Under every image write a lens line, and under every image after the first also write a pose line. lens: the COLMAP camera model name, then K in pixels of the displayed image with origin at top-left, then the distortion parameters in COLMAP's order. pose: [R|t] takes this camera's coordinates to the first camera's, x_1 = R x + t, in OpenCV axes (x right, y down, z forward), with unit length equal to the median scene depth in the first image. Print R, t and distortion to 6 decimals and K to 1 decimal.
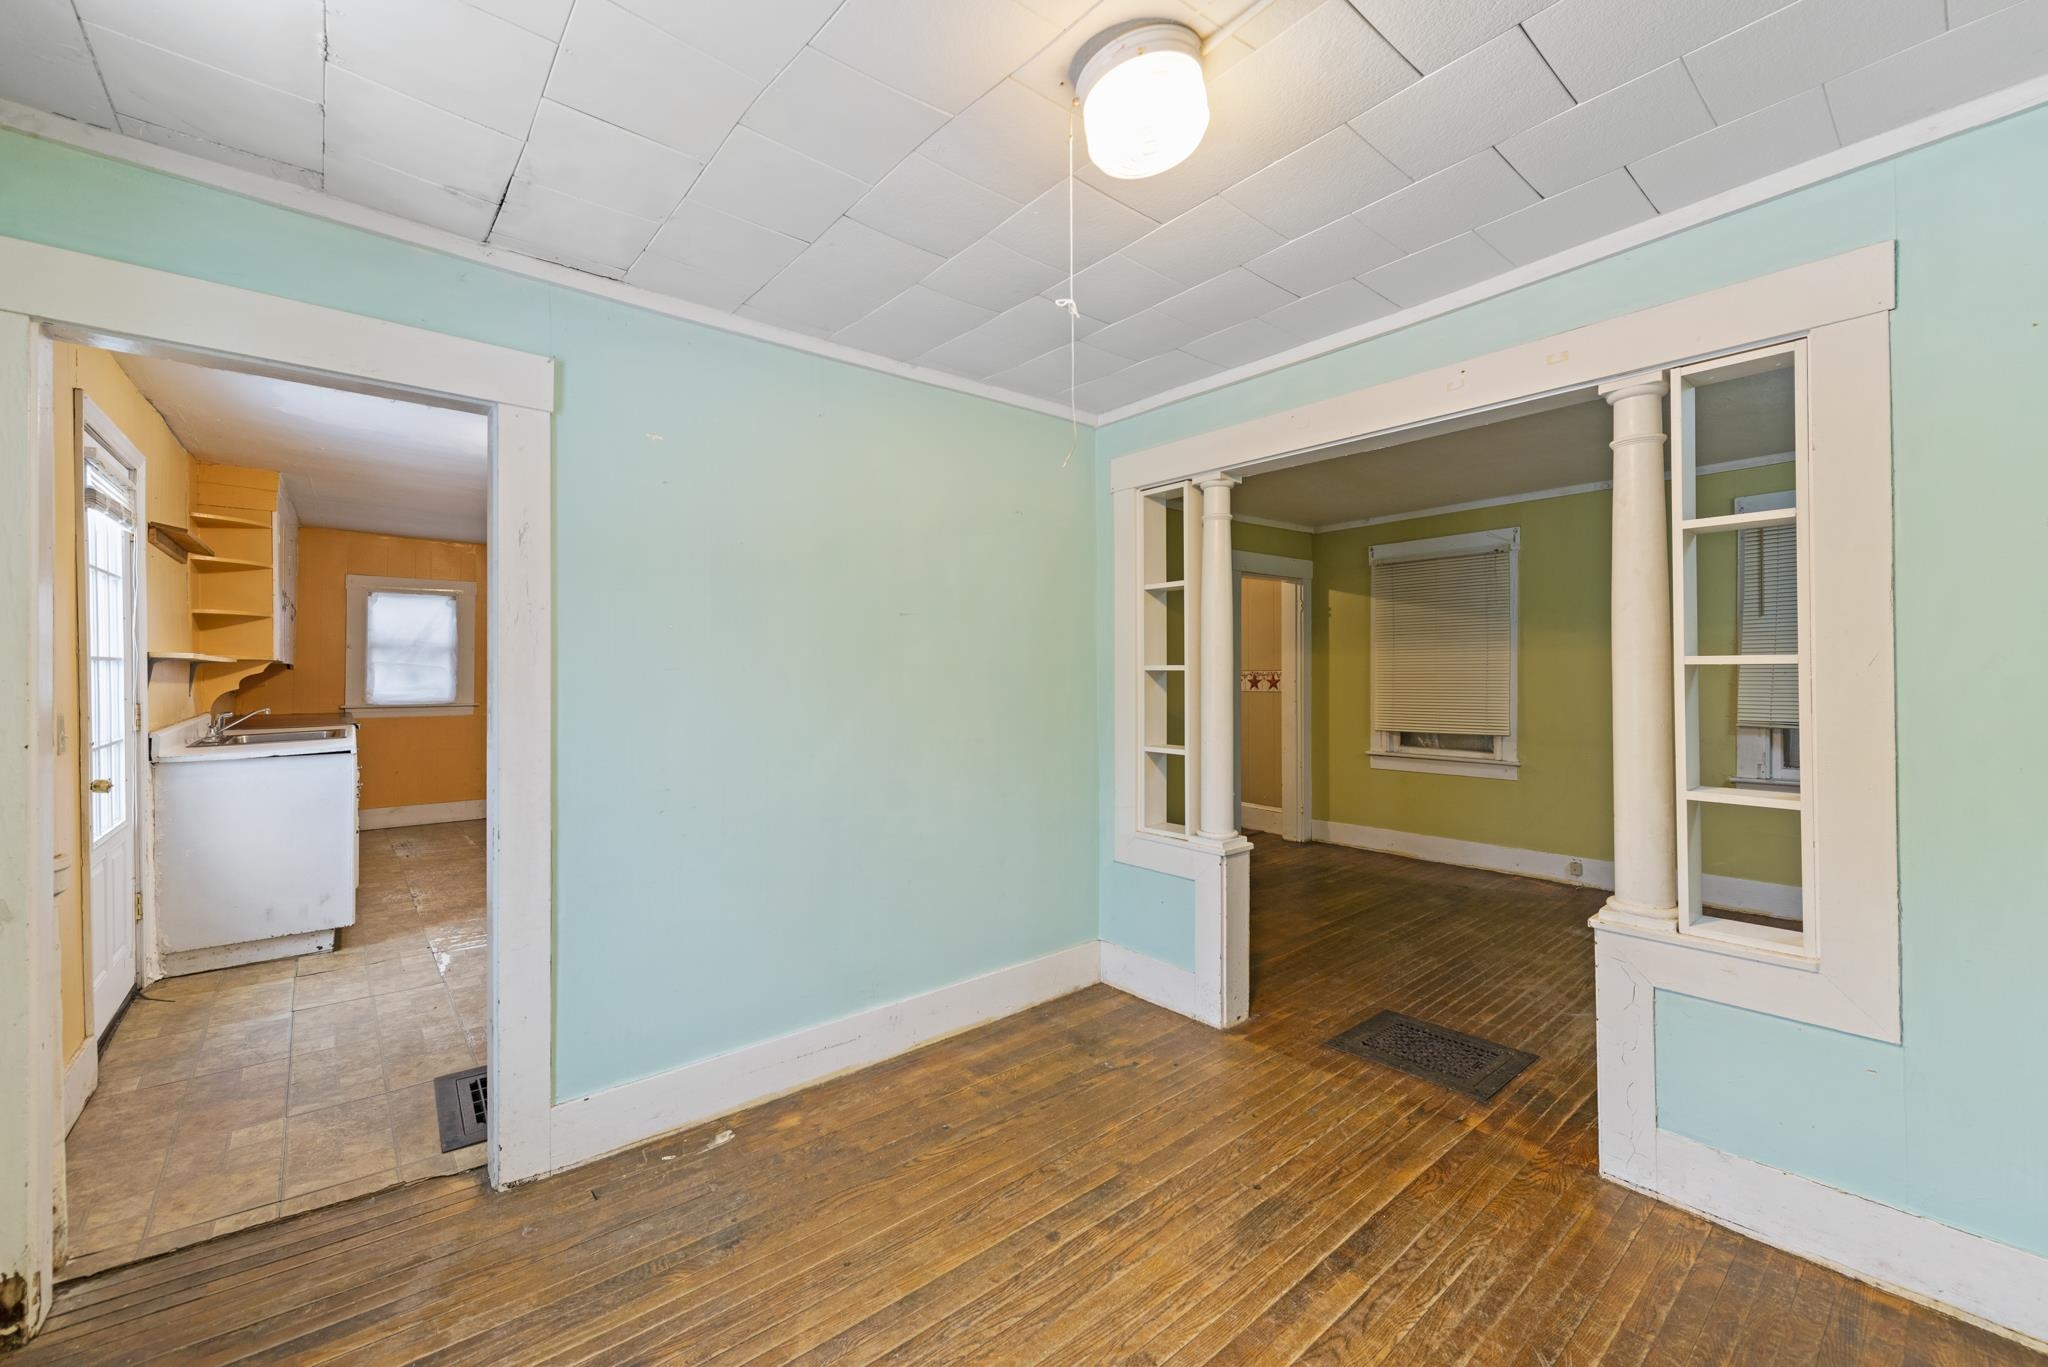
lens RADIAL K [[800.7, 0, 1027.9], [0, 800.7, 670.4], [0, 0, 1]] dist [0.002391, -0.000028]
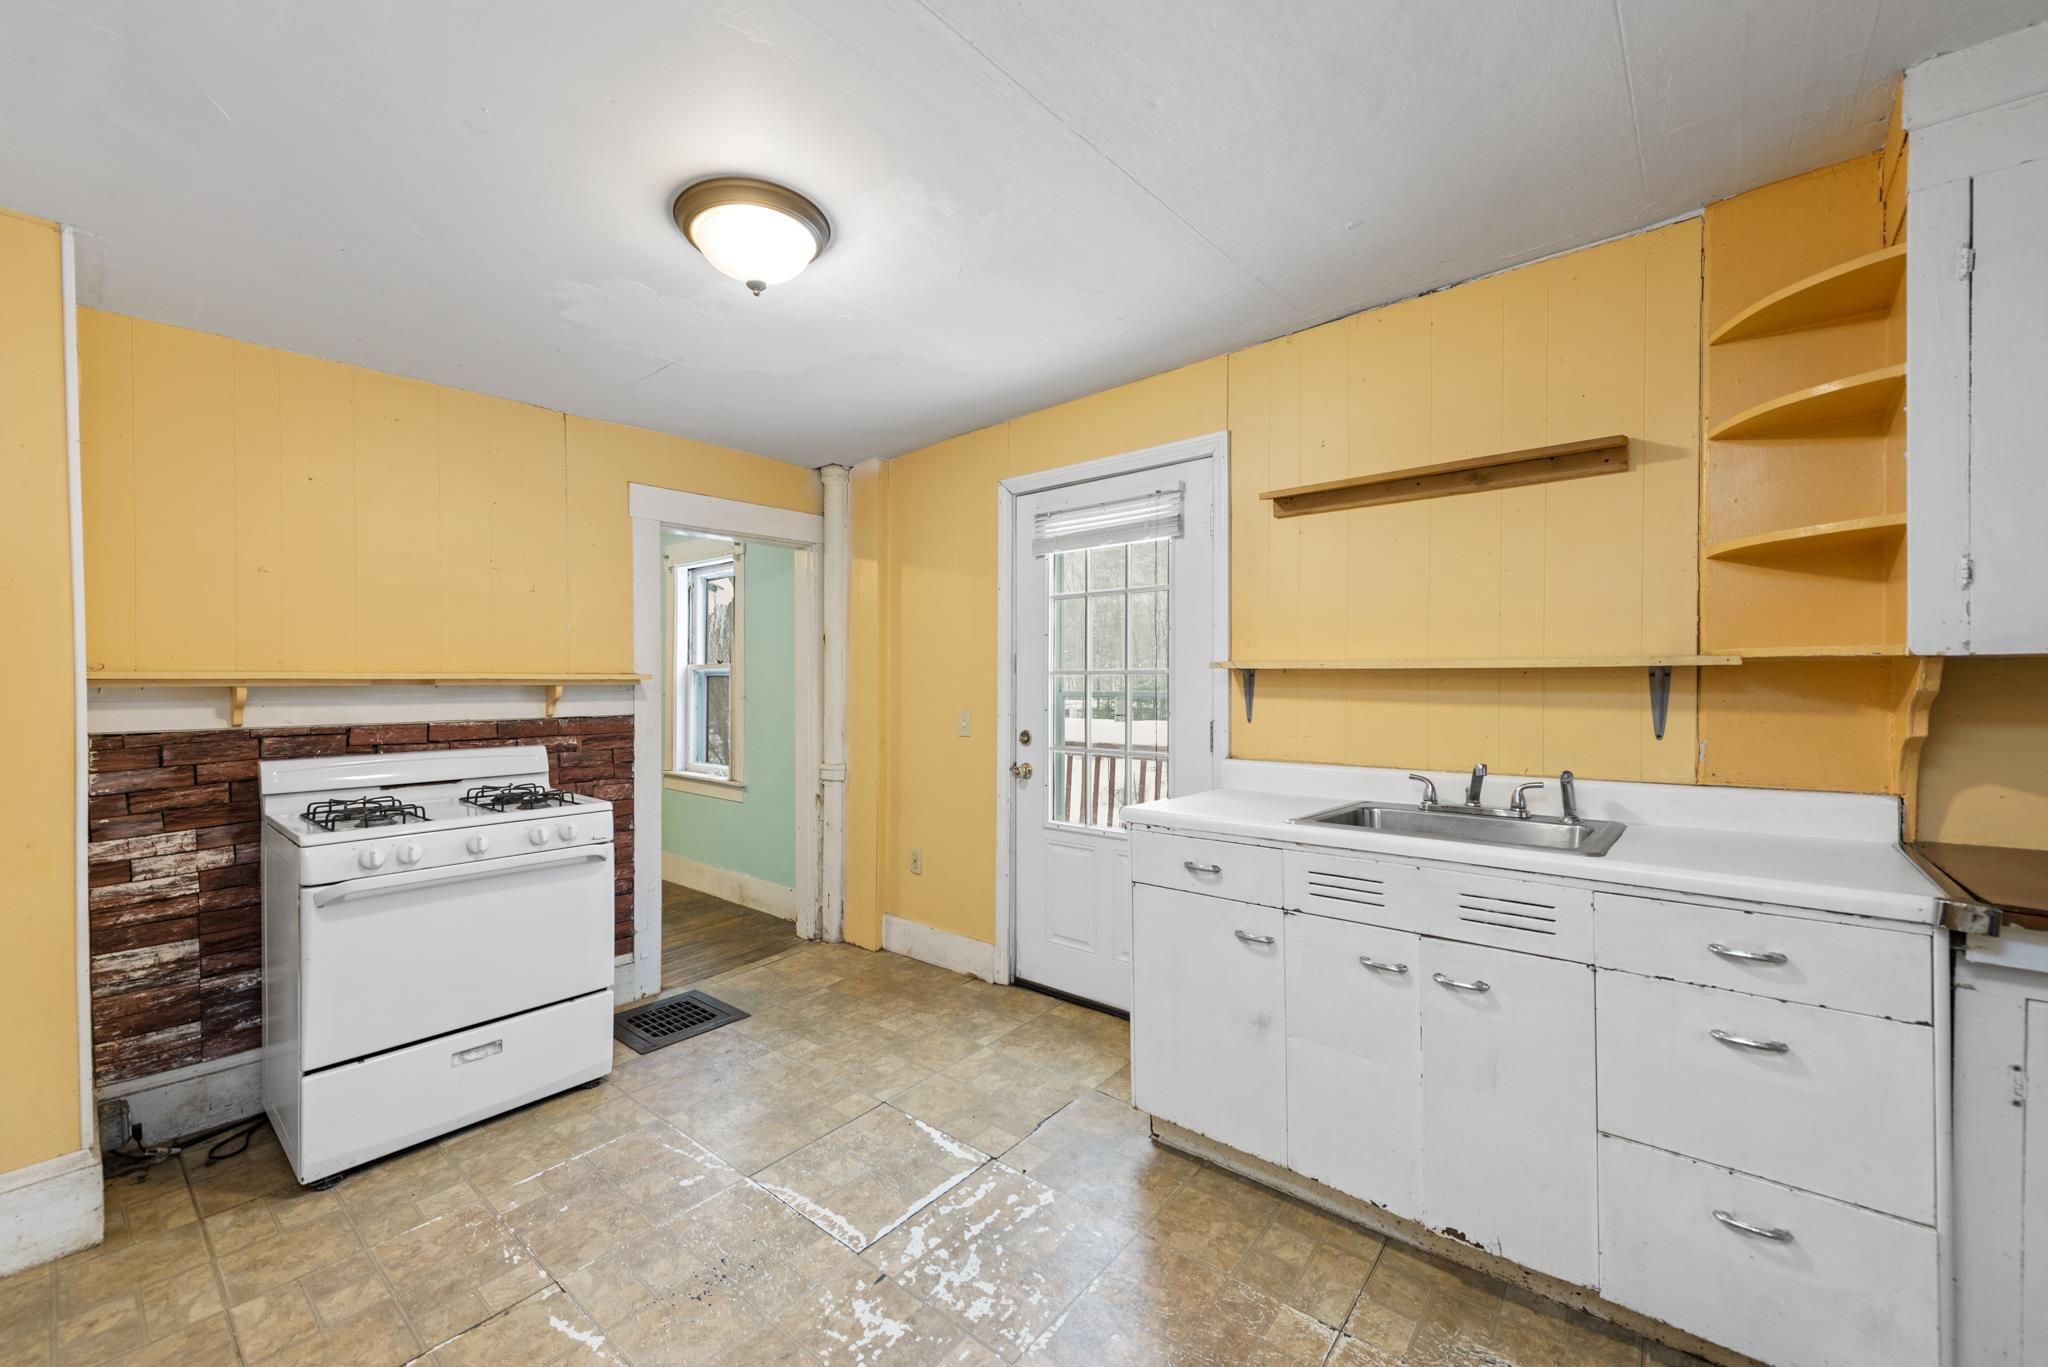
lens RADIAL K [[800.7, 0, 1031.7], [0, 800.7, 668.6], [0, 0, 1]] dist [0.002391, -0.000028]
pose [[-0.985931, 0.001637, -0.167147, -0.877796], [0.002724, 0.999977, -0.006276, -0.011971], [0.167133, -0.006643, -0.985912, 2.089425]]
